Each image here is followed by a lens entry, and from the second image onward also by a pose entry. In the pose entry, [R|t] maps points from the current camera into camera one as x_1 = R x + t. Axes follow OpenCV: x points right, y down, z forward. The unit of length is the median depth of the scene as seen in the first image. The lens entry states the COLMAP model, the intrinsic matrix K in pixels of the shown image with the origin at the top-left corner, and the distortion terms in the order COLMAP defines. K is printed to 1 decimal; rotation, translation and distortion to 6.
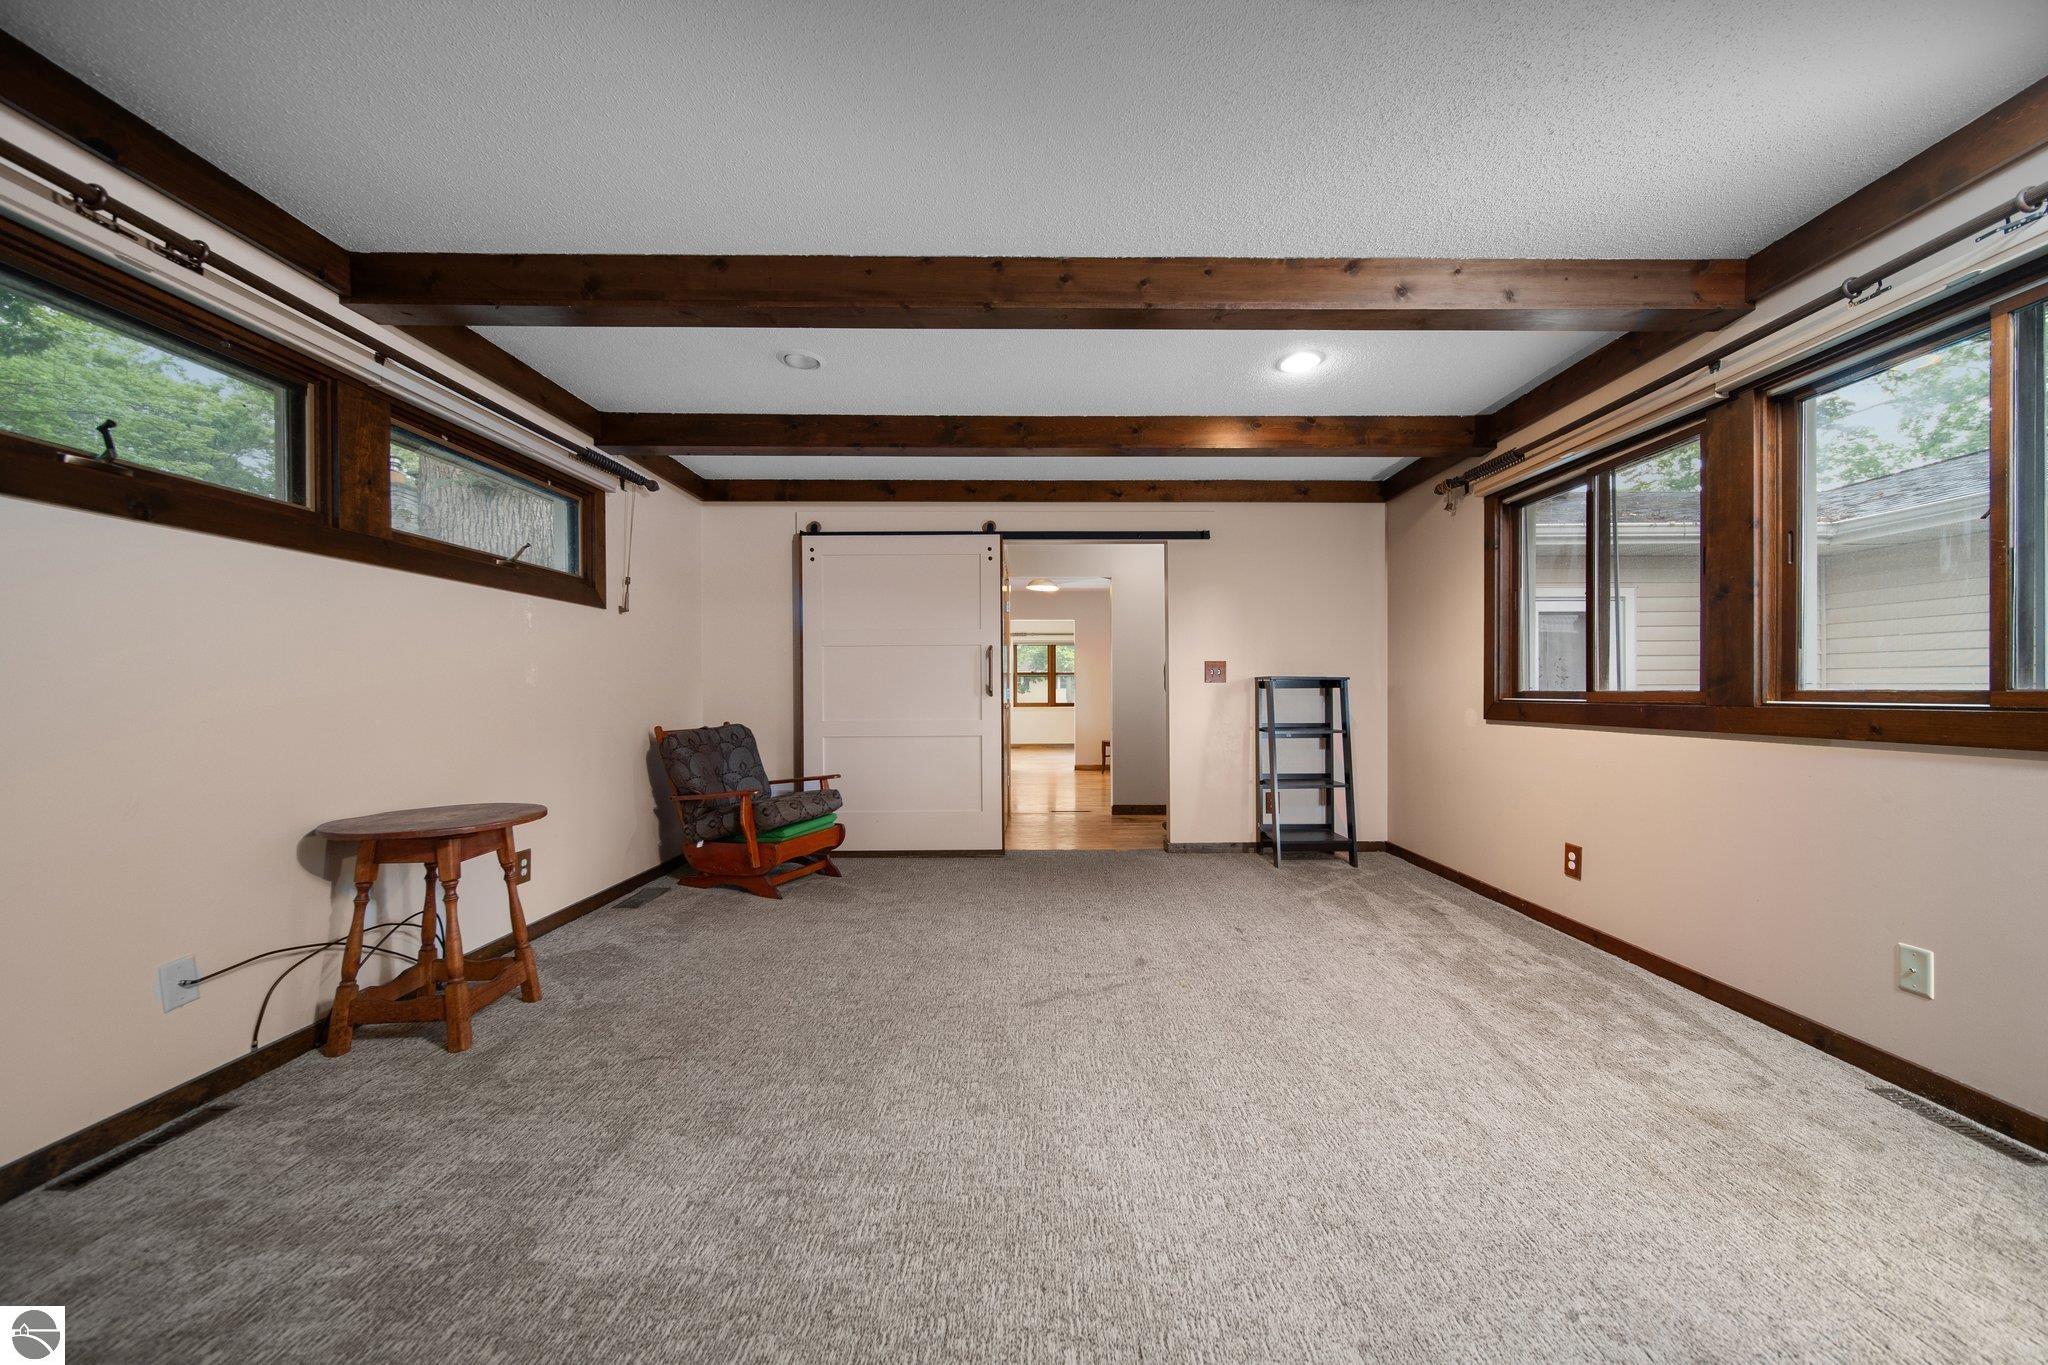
lens RADIAL K [[719.2, 0, 1018.2], [0, 719.2, 691.0], [0, 0, 1]] dist [0.000364, -0.001699]
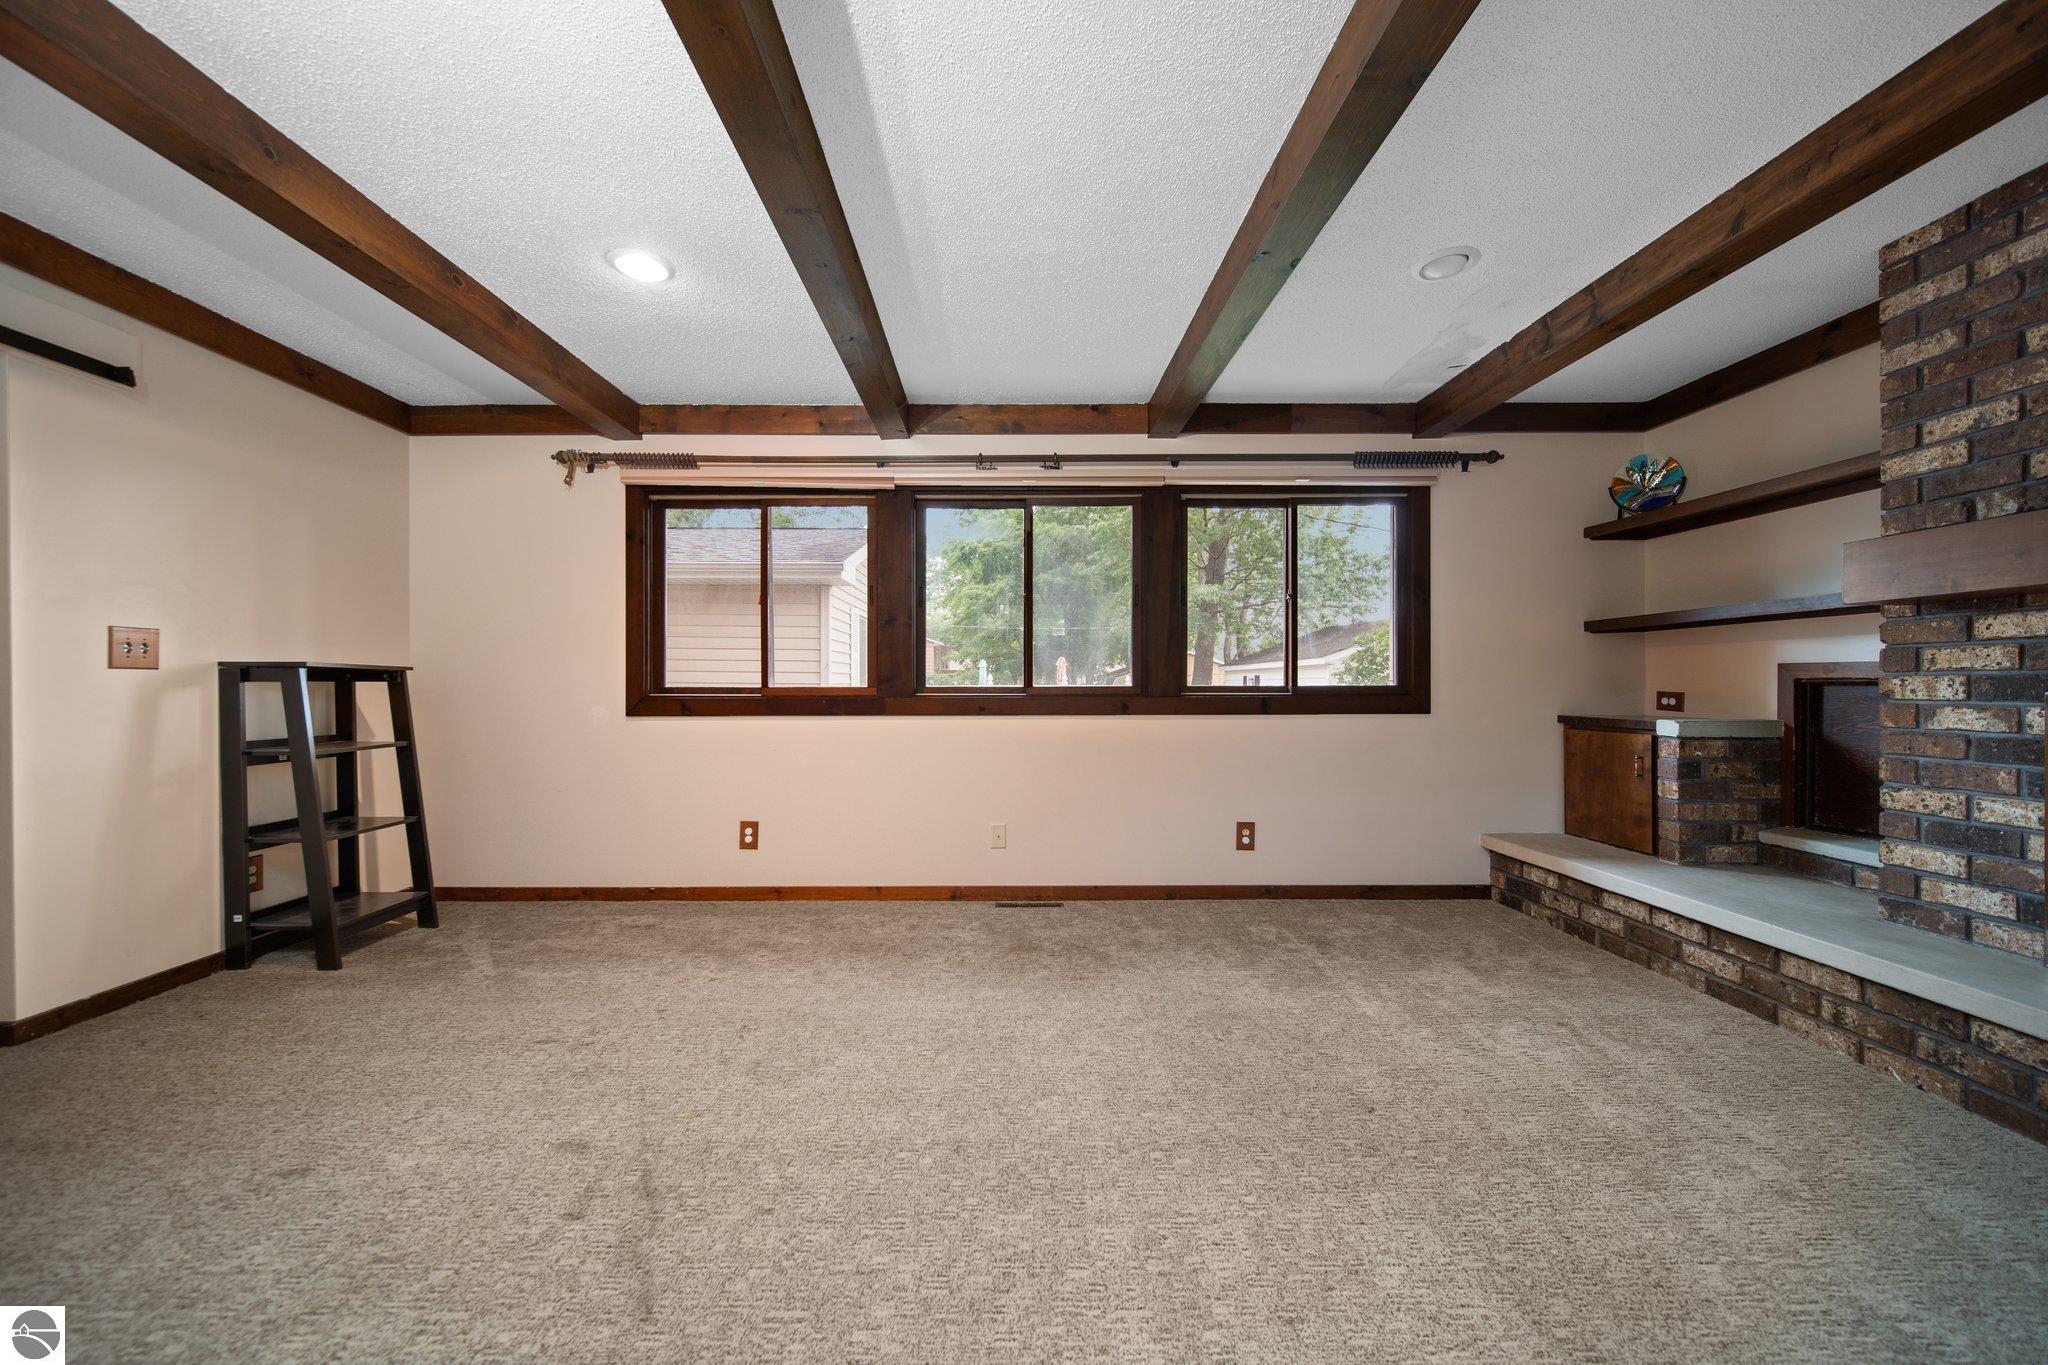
lens RADIAL K [[719.2, 0, 1018.2], [0, 719.2, 691.0], [0, 0, 1]] dist [0.000364, -0.001699]
pose [[-0.012497, -0.004323, 0.999913, -0.380477], [-0.001552, 0.999990, 0.004303, 0.000121], [-0.999921, -0.001498, -0.012503, 0.578492]]
